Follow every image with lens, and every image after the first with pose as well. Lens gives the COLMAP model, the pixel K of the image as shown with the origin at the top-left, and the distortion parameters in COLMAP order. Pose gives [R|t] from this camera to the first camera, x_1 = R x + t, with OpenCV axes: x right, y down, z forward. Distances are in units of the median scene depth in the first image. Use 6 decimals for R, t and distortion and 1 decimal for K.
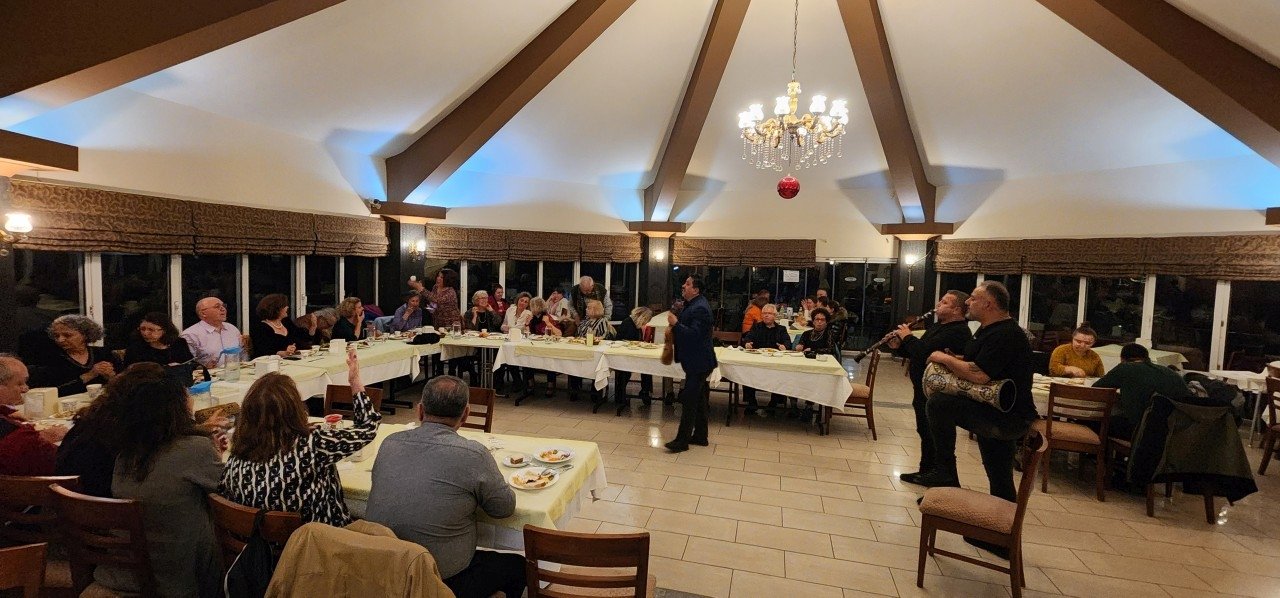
lens RADIAL K [[546.9, 0, 628.8], [0, 546.9, 302.1], [0, 0, 1]] dist [0.022289, -0.000025]
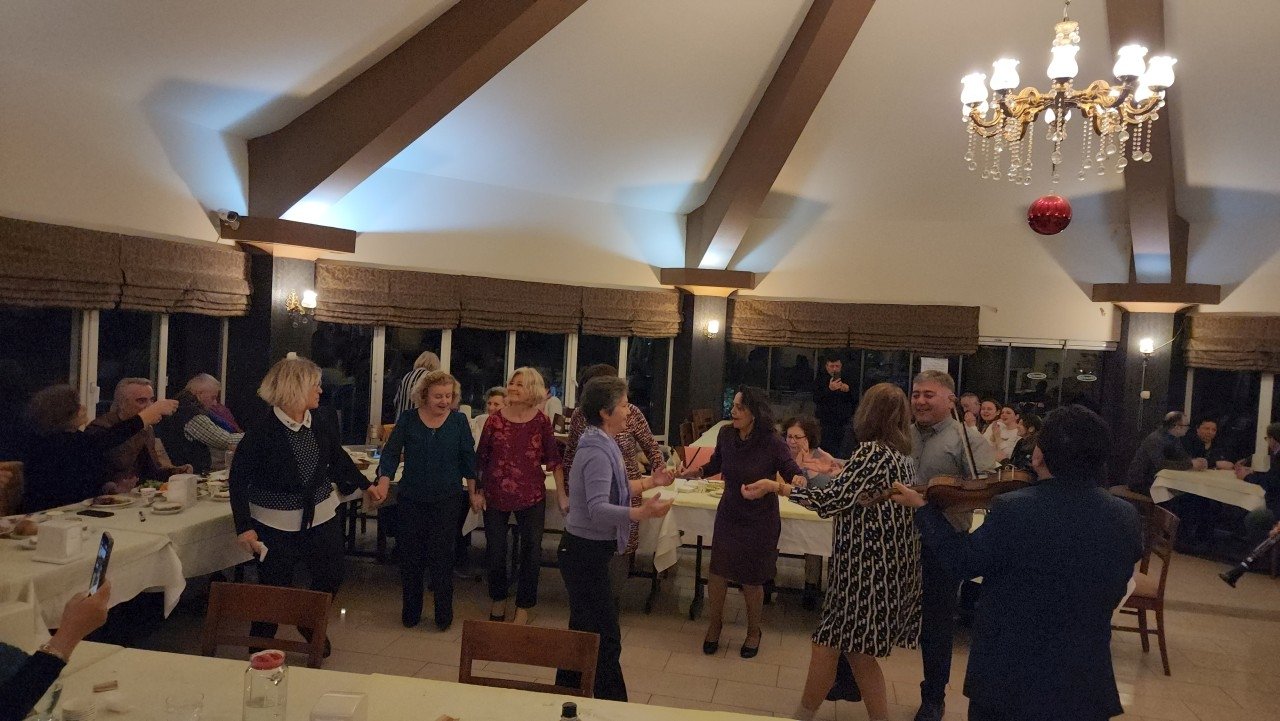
lens RADIAL K [[882.8, 0, 640.9], [0, 882.8, 378.5], [0, 0, 1]] dist [0.149757, -0.160681]
pose [[0.998099, 0.024039, 0.056750, -0.090163], [-0.022834, 0.999502, -0.021796, -0.009151], [-0.057246, 0.020459, 0.998150, 0.069451]]
